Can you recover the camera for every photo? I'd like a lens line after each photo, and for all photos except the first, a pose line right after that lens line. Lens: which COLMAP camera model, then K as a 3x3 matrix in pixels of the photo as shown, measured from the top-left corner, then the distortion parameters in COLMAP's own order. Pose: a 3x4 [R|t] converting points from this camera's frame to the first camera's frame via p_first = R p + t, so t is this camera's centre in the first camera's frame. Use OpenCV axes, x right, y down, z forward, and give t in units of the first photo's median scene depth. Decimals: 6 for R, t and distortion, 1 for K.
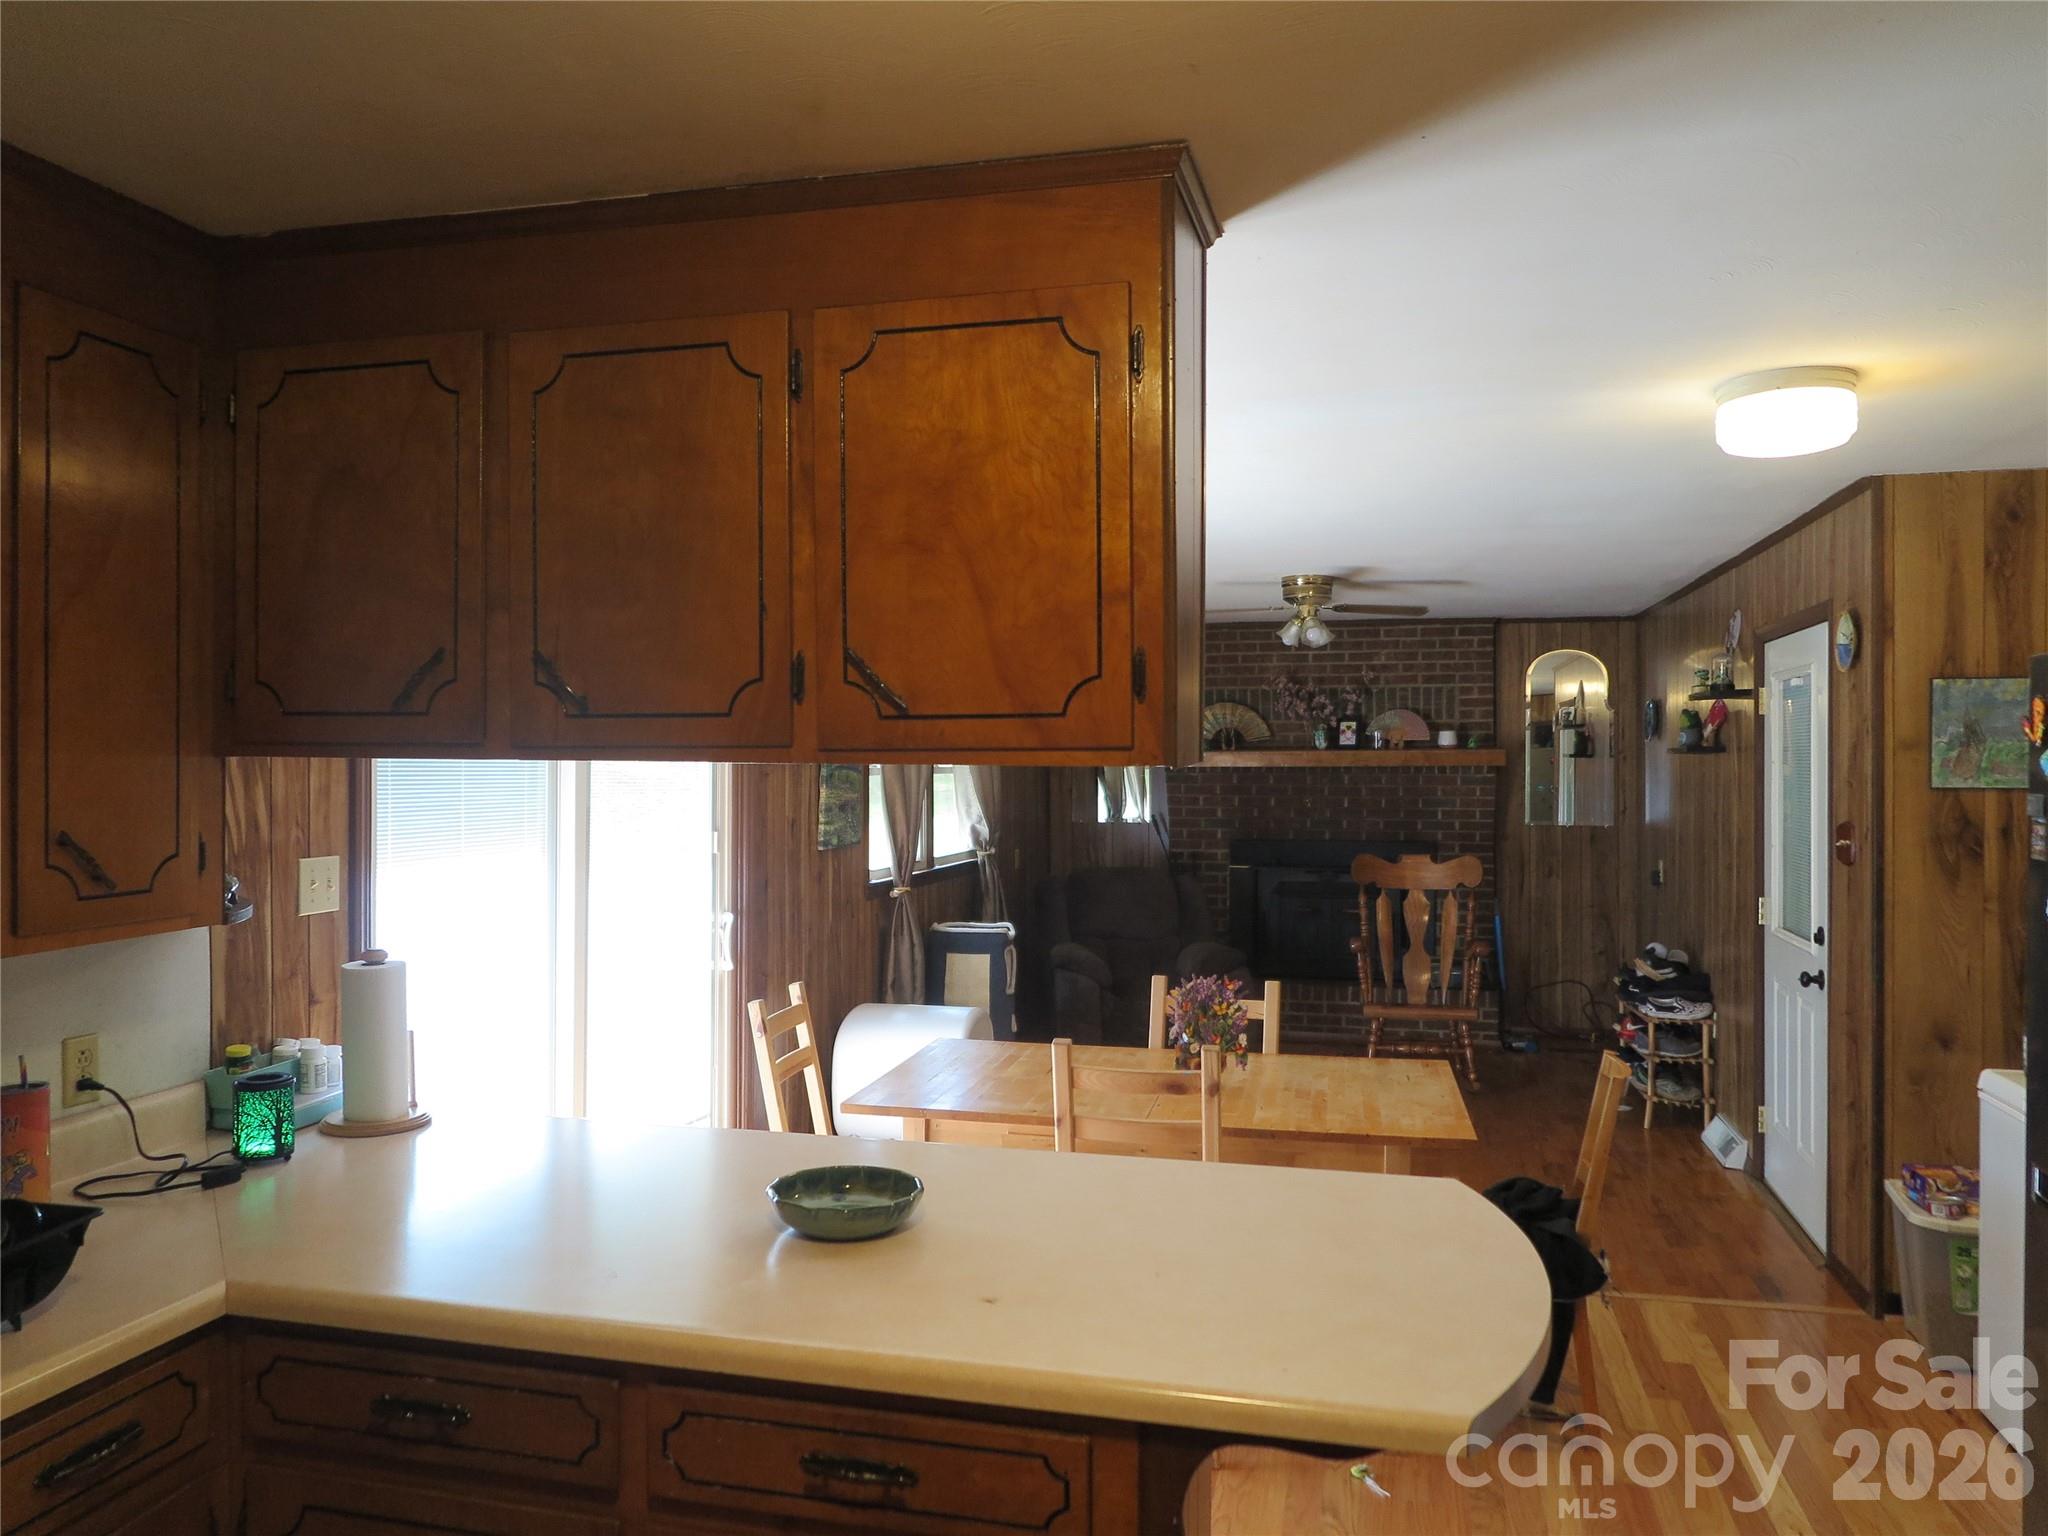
lens RADIAL K [[1477.8, 0, 1021.5], [0, 1477.8, 763.4], [0, 0, 1]] dist [-0.010955, 0.013568]
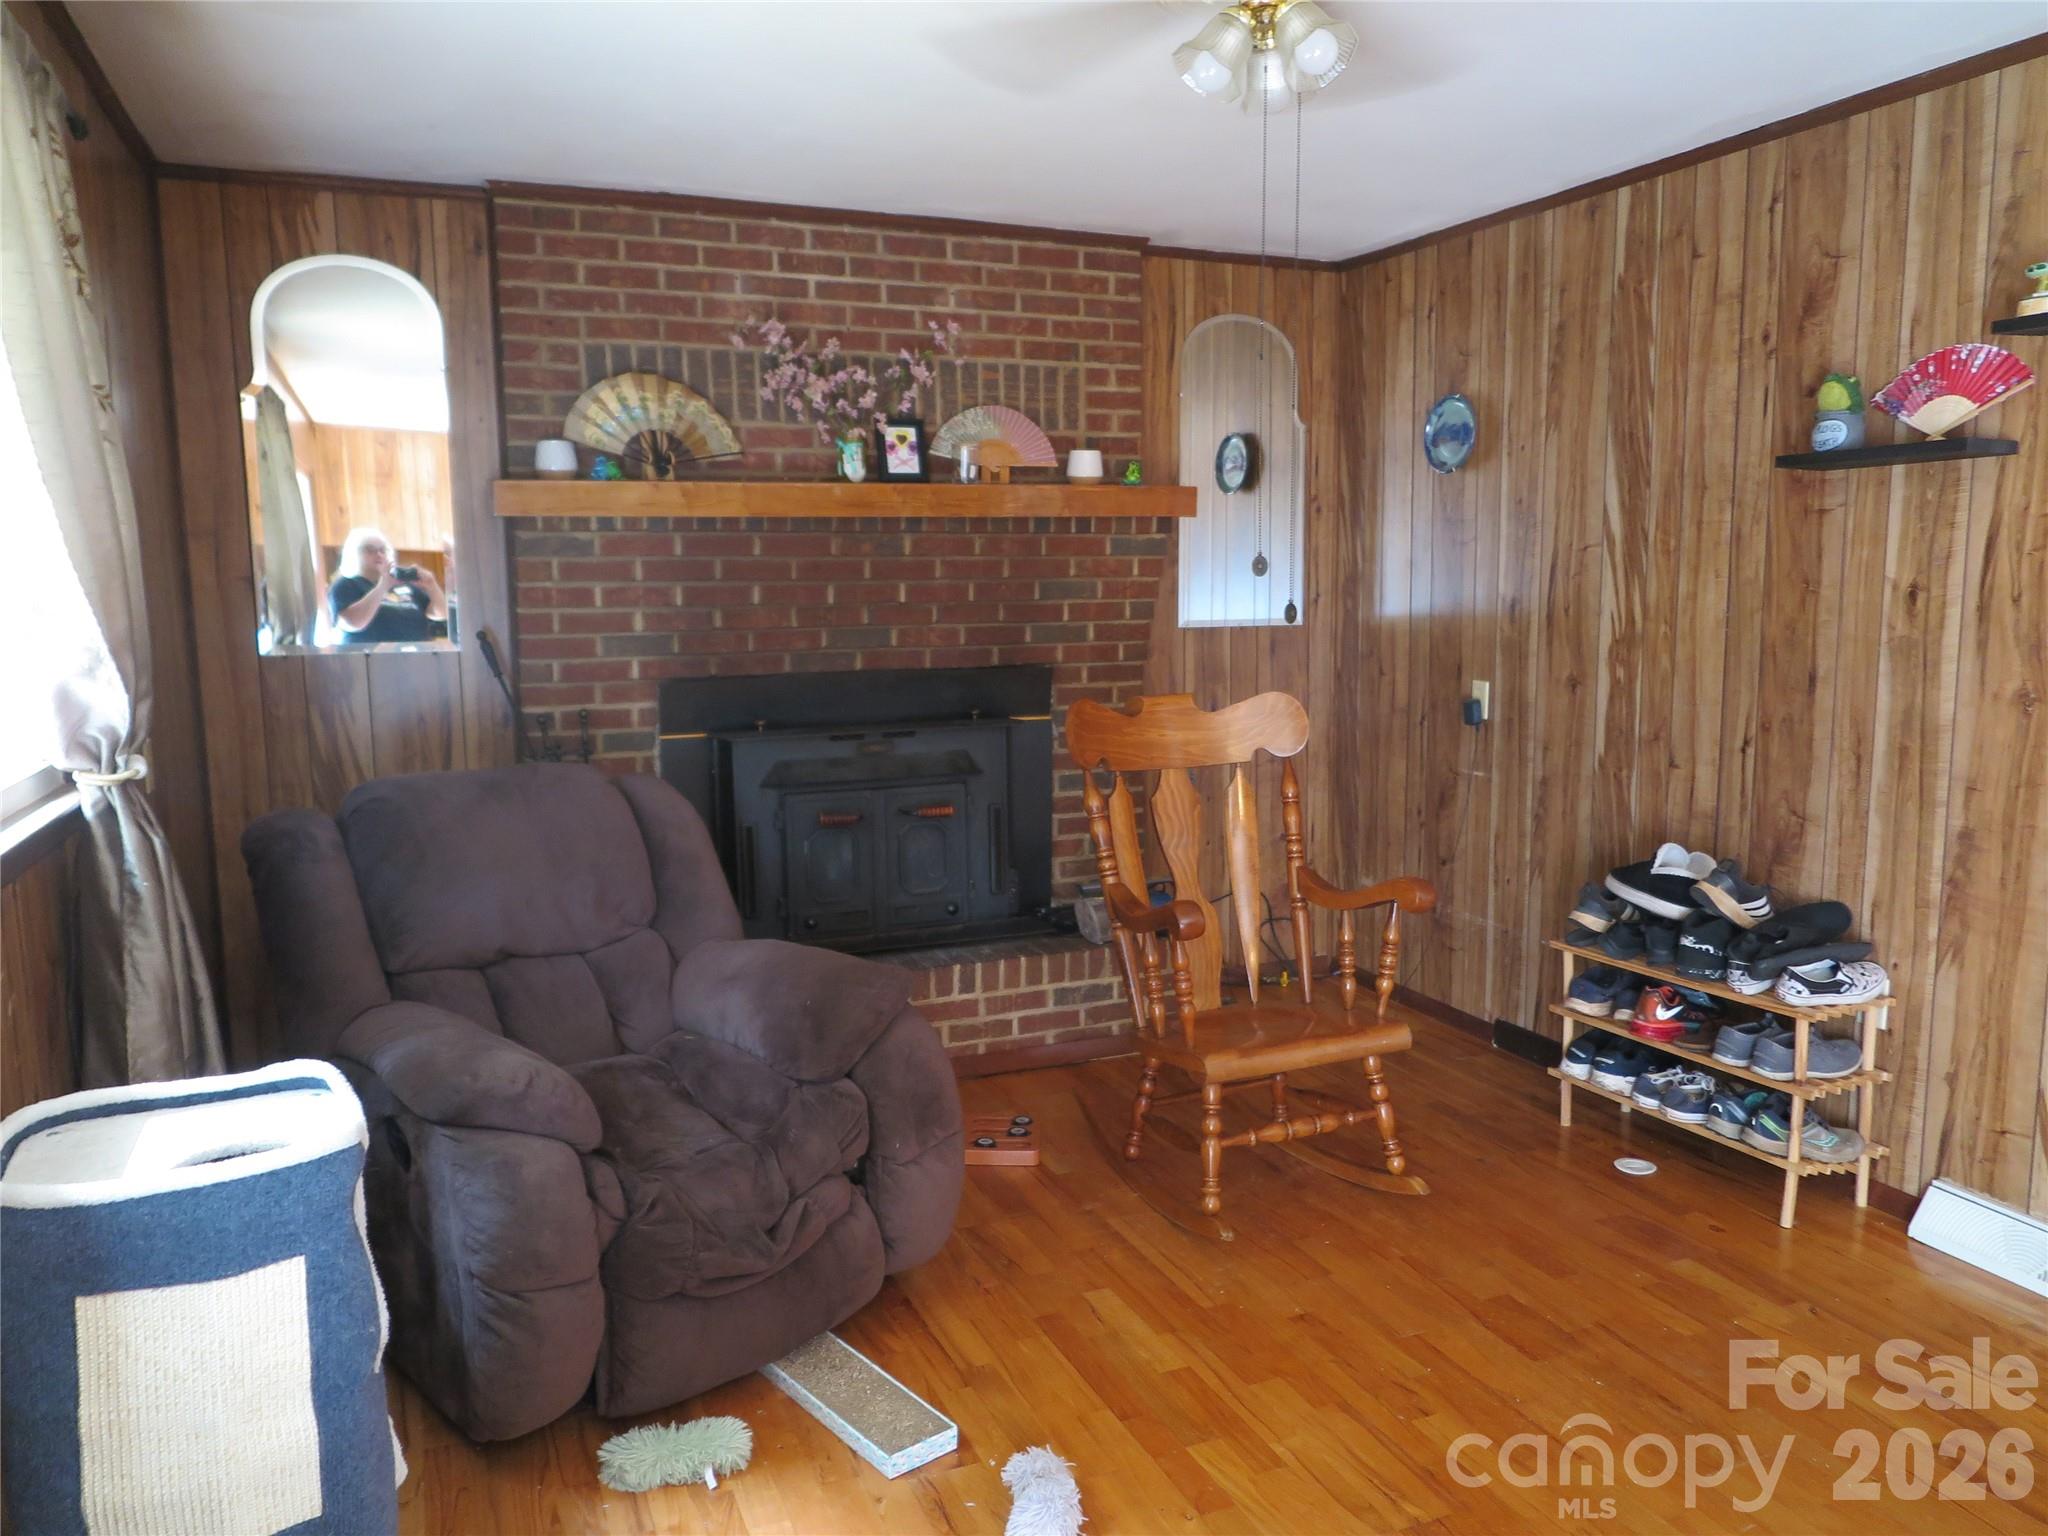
lens RADIAL K [[1478.4, 0, 1032.6], [0, 1478.4, 764.7], [0, 0, 1]] dist [-0.007494, 0.001564]
pose [[0.795203, -0.086476, 0.600145, -0.050802], [0.009321, 0.991404, 0.130503, 0.020738], [-0.606271, -0.098183, 0.789174, 0.622555]]
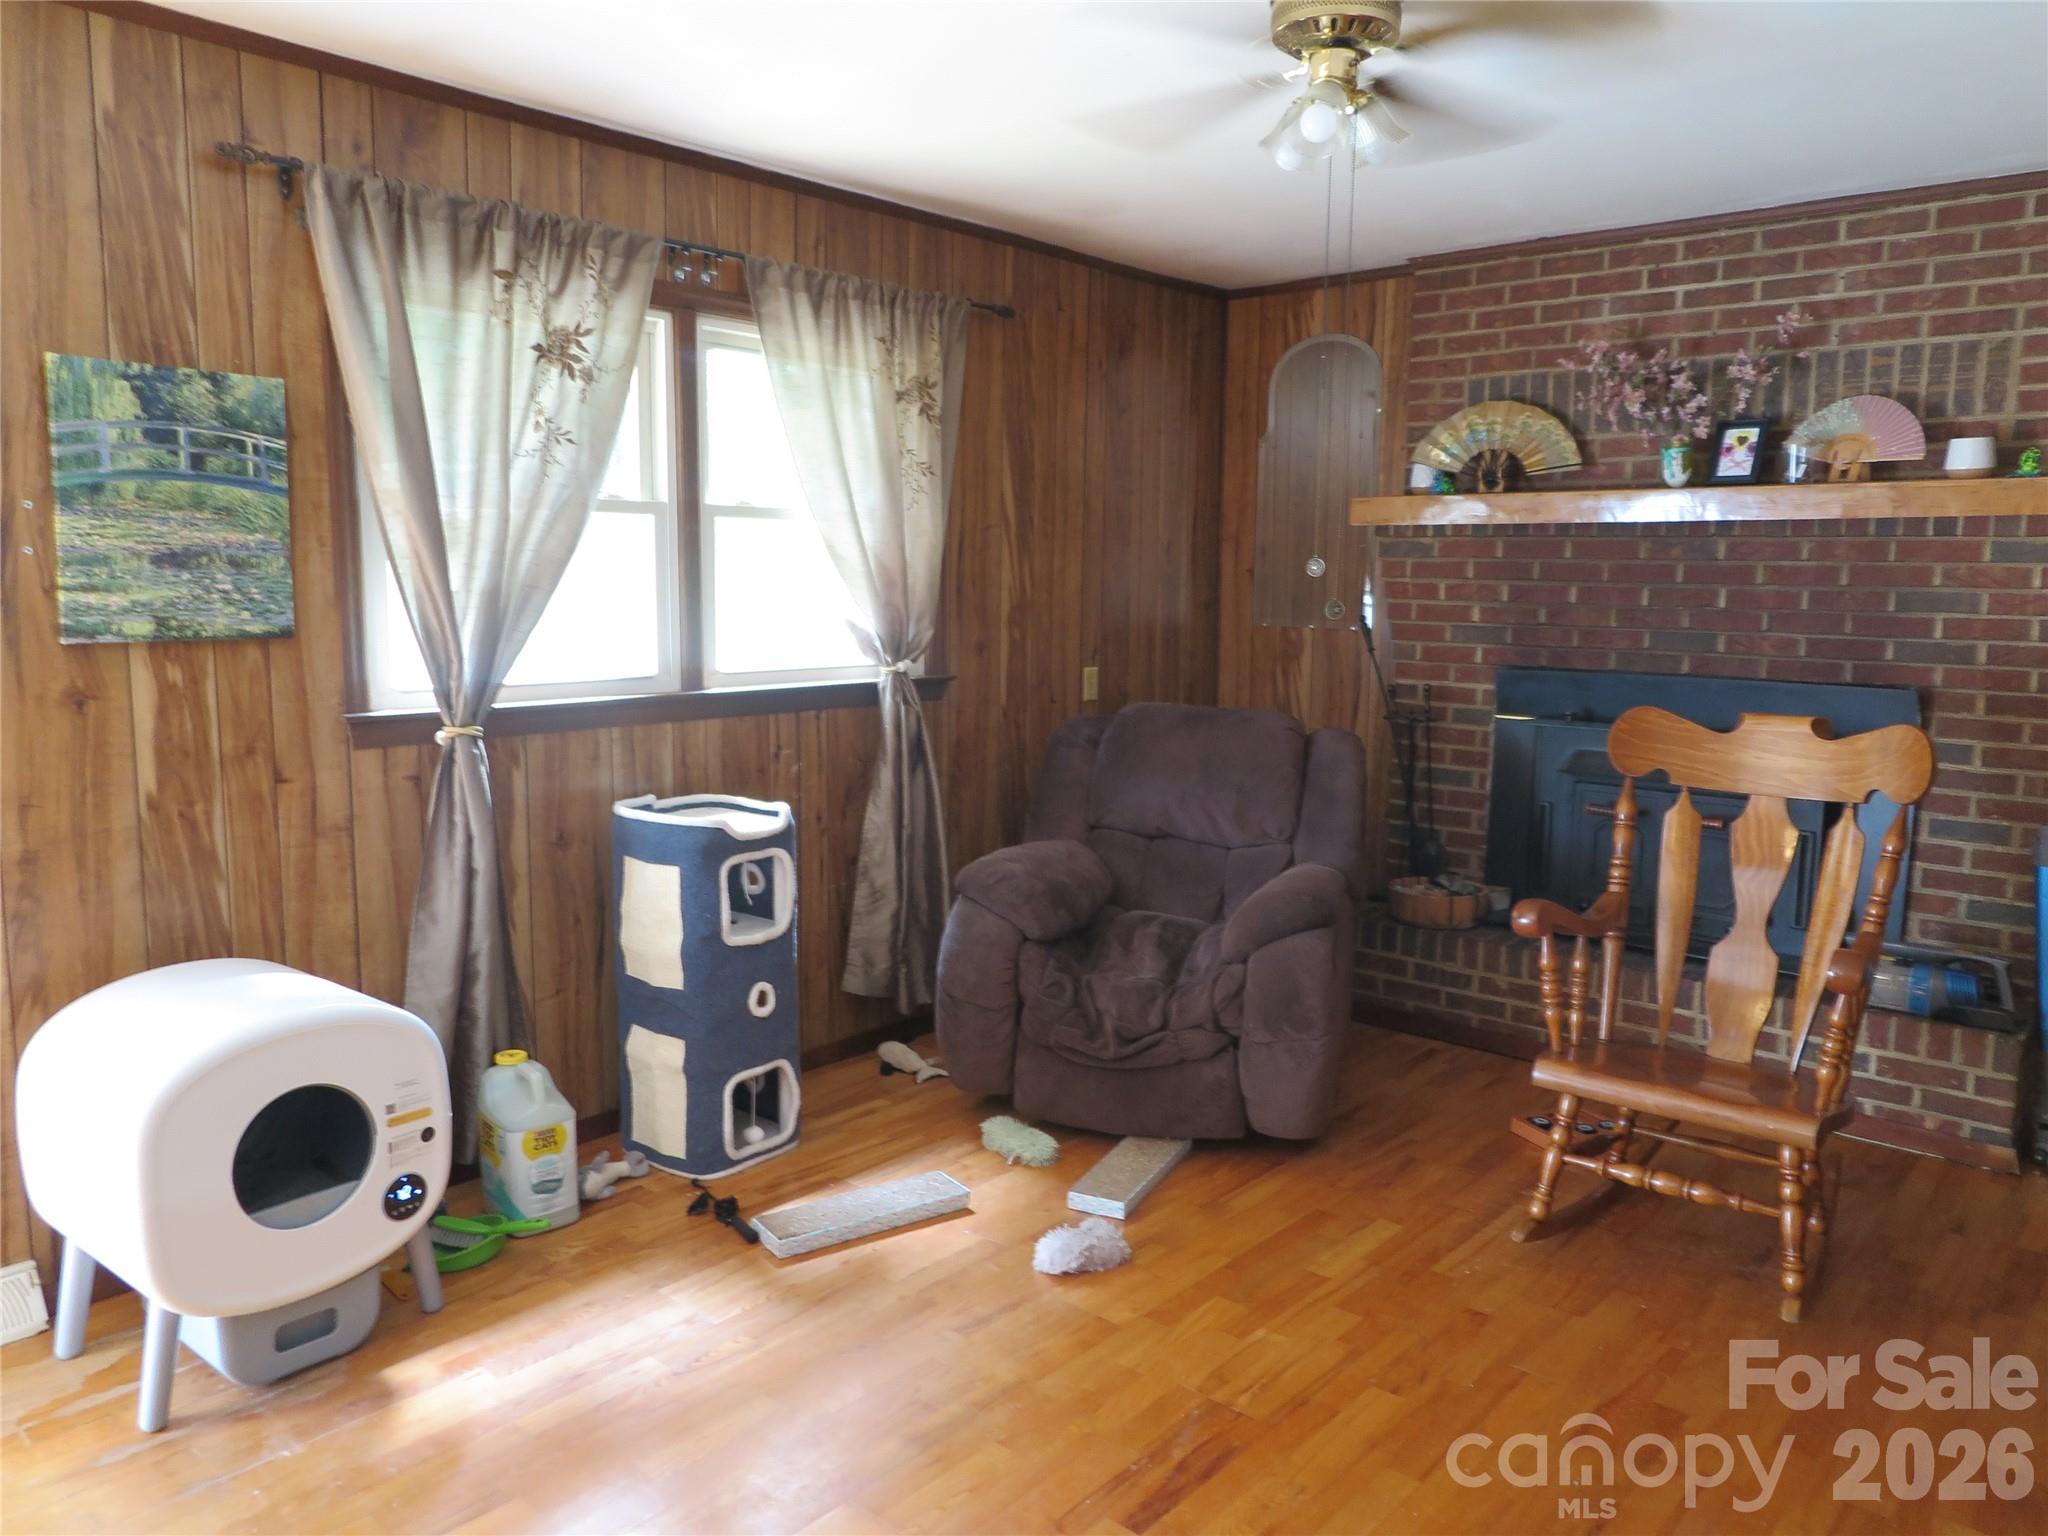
lens RADIAL K [[1477.8, 0, 1021.5], [0, 1477.8, 763.4], [0, 0, 1]] dist [-0.010955, 0.013568]
pose [[0.892205, 0.069887, -0.446190, 0.252185], [-0.012628, 0.991429, 0.130037, 0.021708], [0.451454, -0.110386, 0.885440, 0.498530]]
